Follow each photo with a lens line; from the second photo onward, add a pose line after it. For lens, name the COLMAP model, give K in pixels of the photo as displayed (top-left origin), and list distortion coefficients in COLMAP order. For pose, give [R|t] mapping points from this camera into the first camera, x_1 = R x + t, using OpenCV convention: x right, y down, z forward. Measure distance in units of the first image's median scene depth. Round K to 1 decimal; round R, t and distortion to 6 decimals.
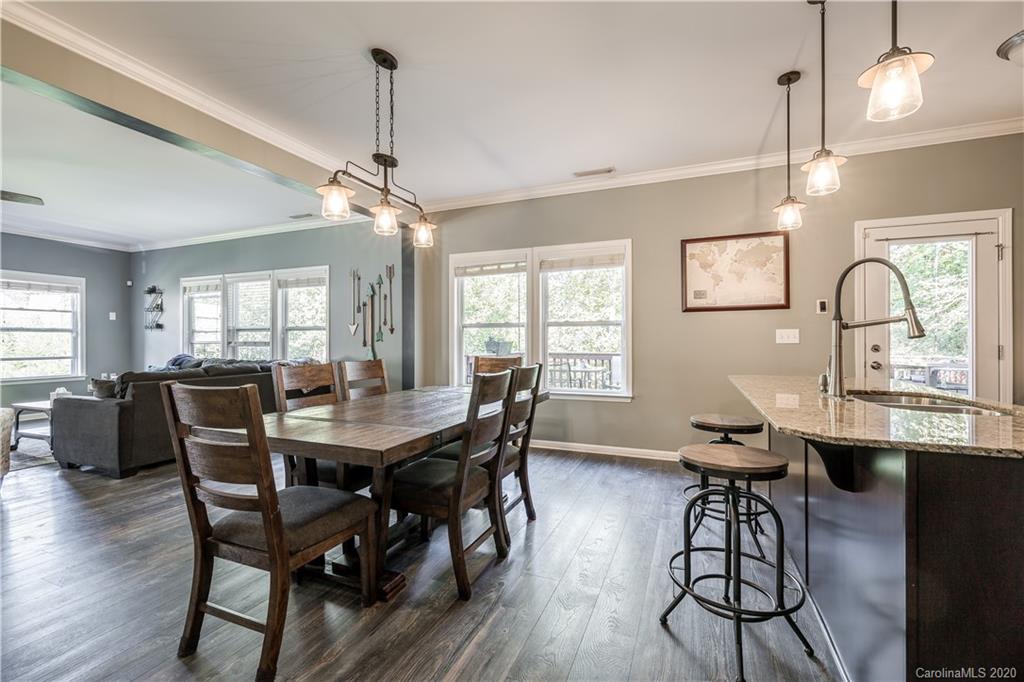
lens RADIAL K [[434.7, 0, 524.4], [0, 434.7, 340.8], [0, 0, 1]] dist [-0.000300, -0.000878]
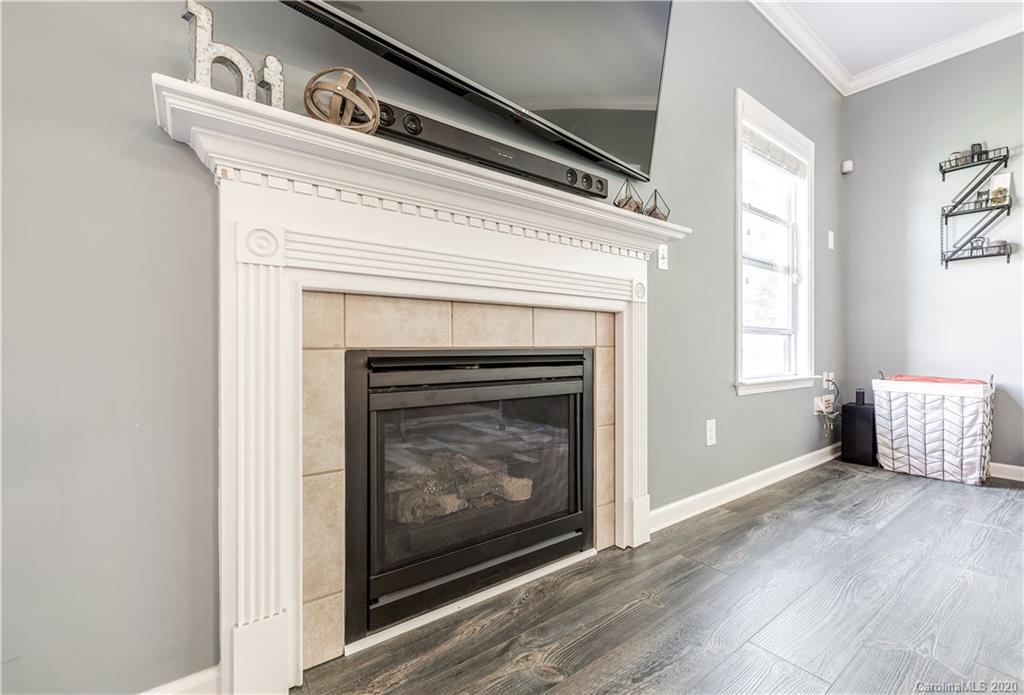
lens RADIAL K [[430.5, 0, 515.0], [0, 430.5, 348.5], [0, 0, 1]] dist [-0.012713, -0.000530]
pose [[0.855003, 0.010774, -0.518512, -1.320152], [-0.009973, 0.999941, 0.004331, 0.069572], [0.518528, 0.001468, 0.855060, 0.627963]]
